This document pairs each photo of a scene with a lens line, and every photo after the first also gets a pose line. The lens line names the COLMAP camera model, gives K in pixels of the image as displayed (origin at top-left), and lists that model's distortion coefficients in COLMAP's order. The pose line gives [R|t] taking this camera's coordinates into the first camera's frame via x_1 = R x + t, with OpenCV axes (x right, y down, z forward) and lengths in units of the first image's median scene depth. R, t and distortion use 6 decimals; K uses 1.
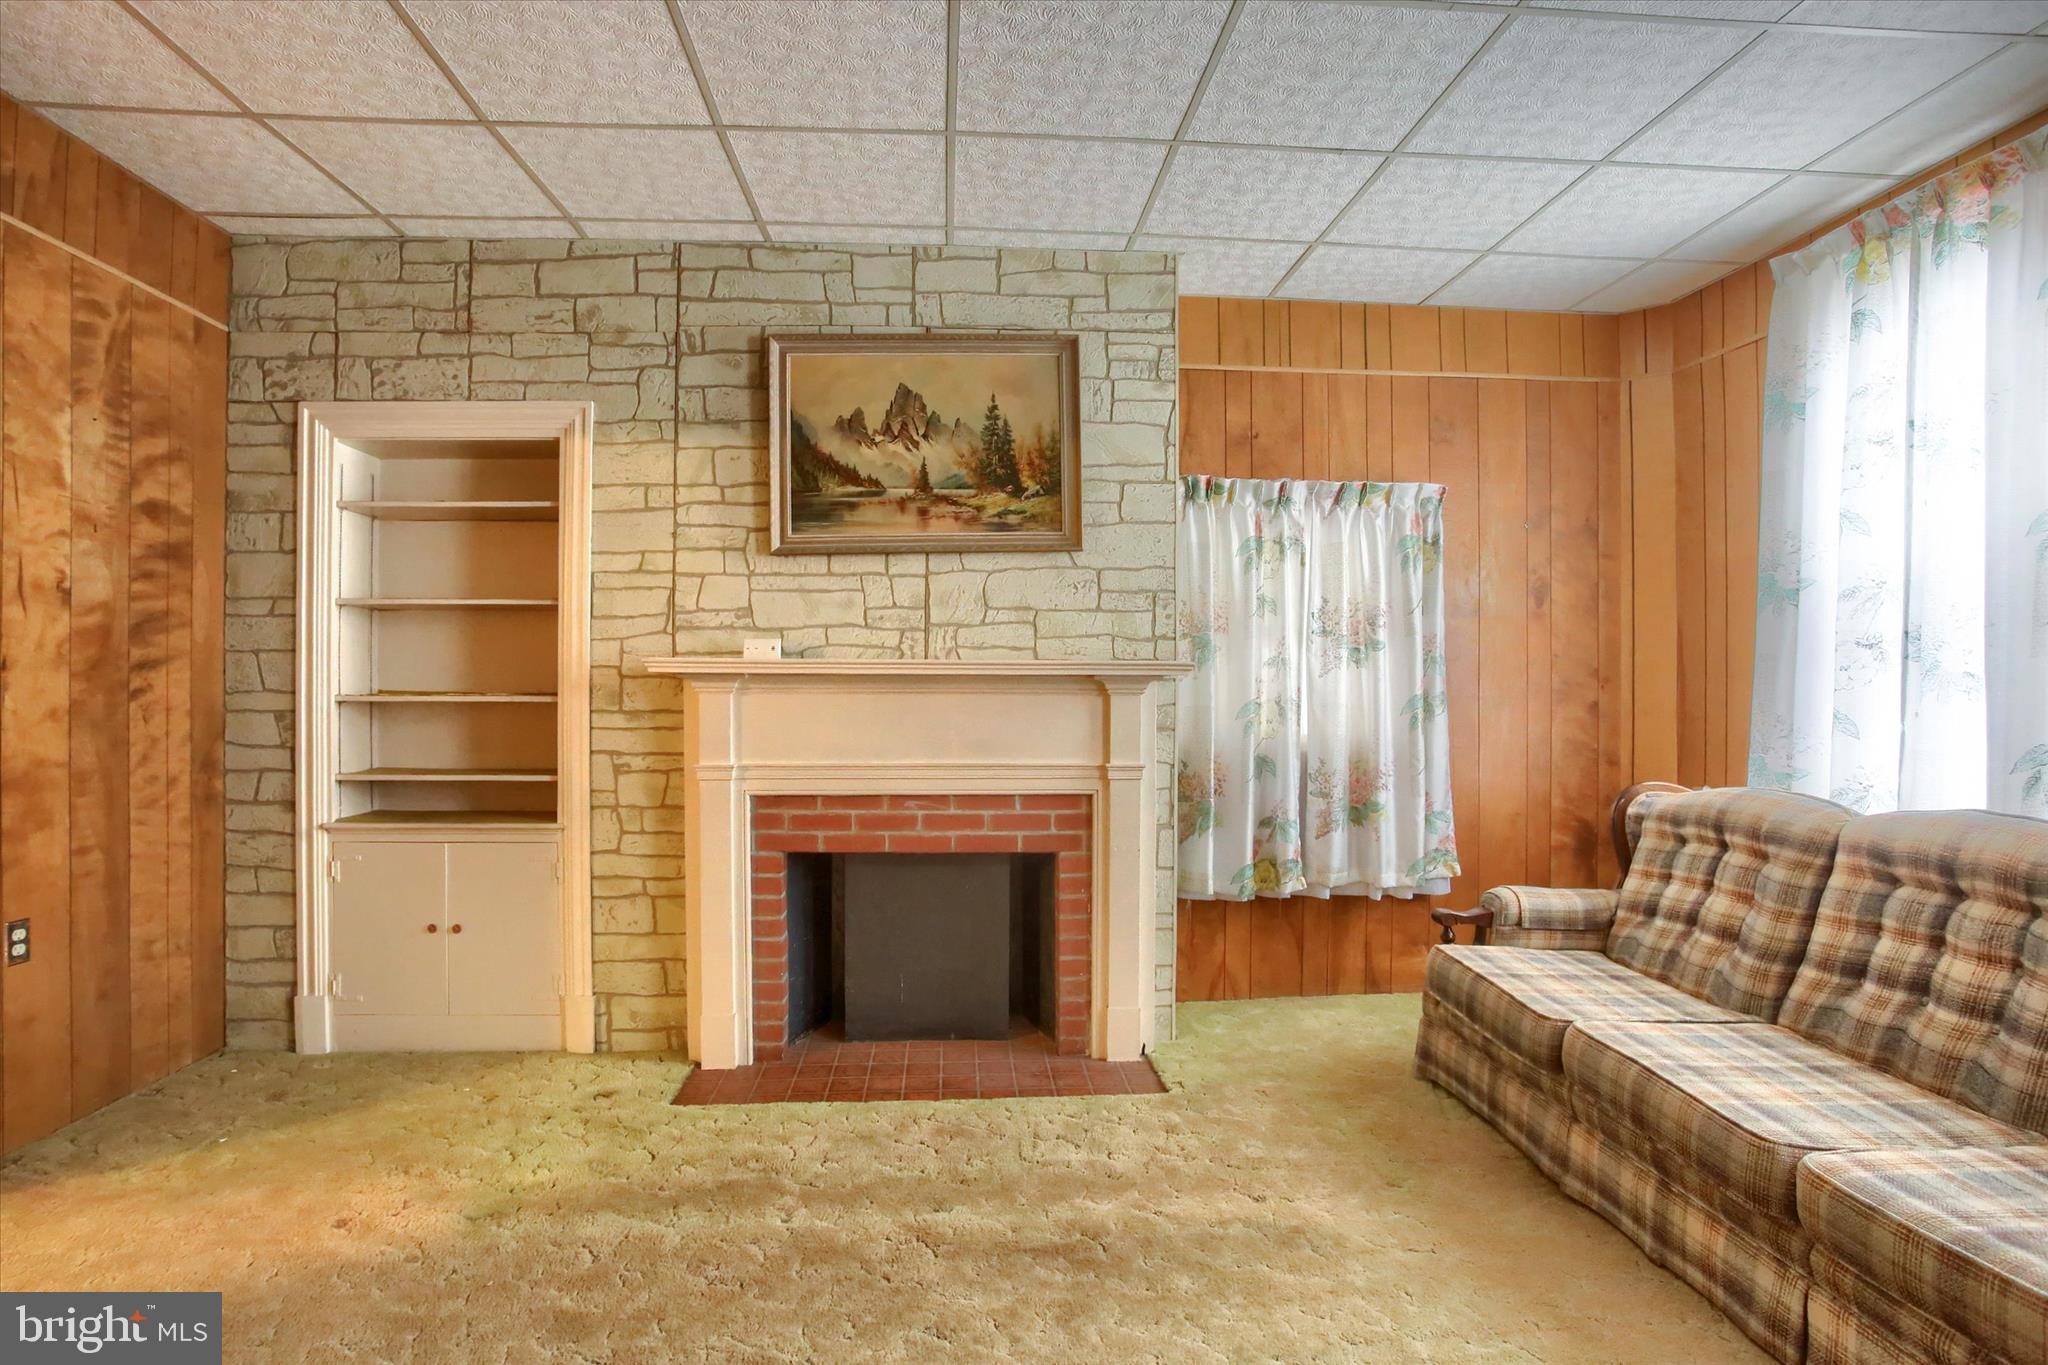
lens RADIAL K [[1045.9, 0, 1100.4], [0, 1045.9, 670.3], [0, 0, 1]] dist [-0.080967, 0.025455]
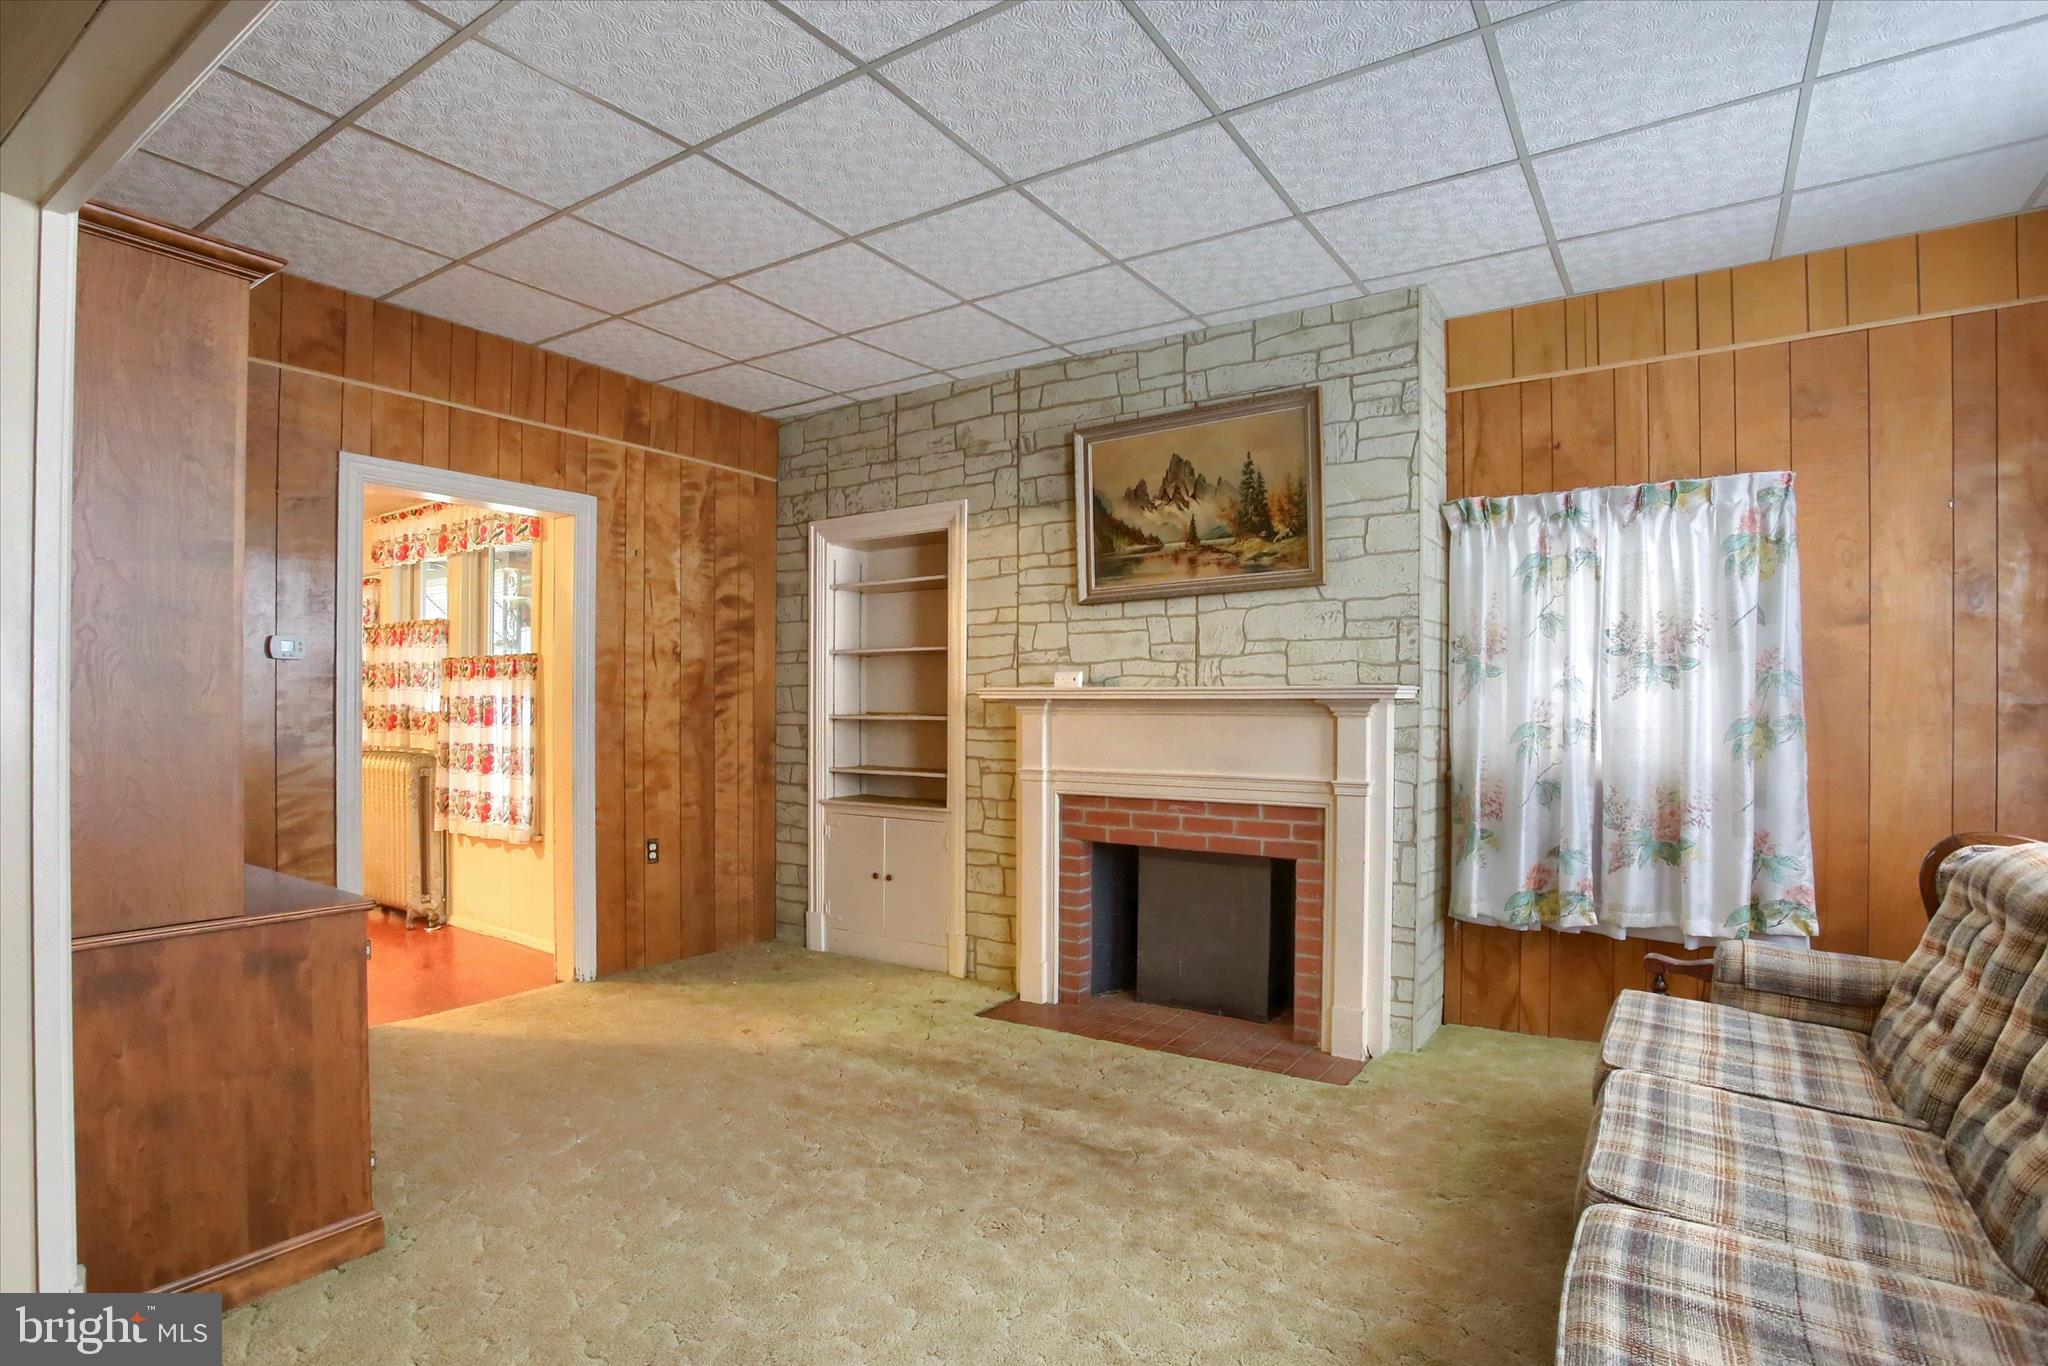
lens RADIAL K [[1045.9, 0, 1013.9], [0, 1045.9, 691.3], [0, 0, 1]] dist [-0.080967, 0.025455]
pose [[0.782682, -0.008987, -0.622357, 0.418386], [0.008053, 0.999958, -0.004312, -0.001248], [0.622369, -0.001637, 0.782722, -0.047642]]
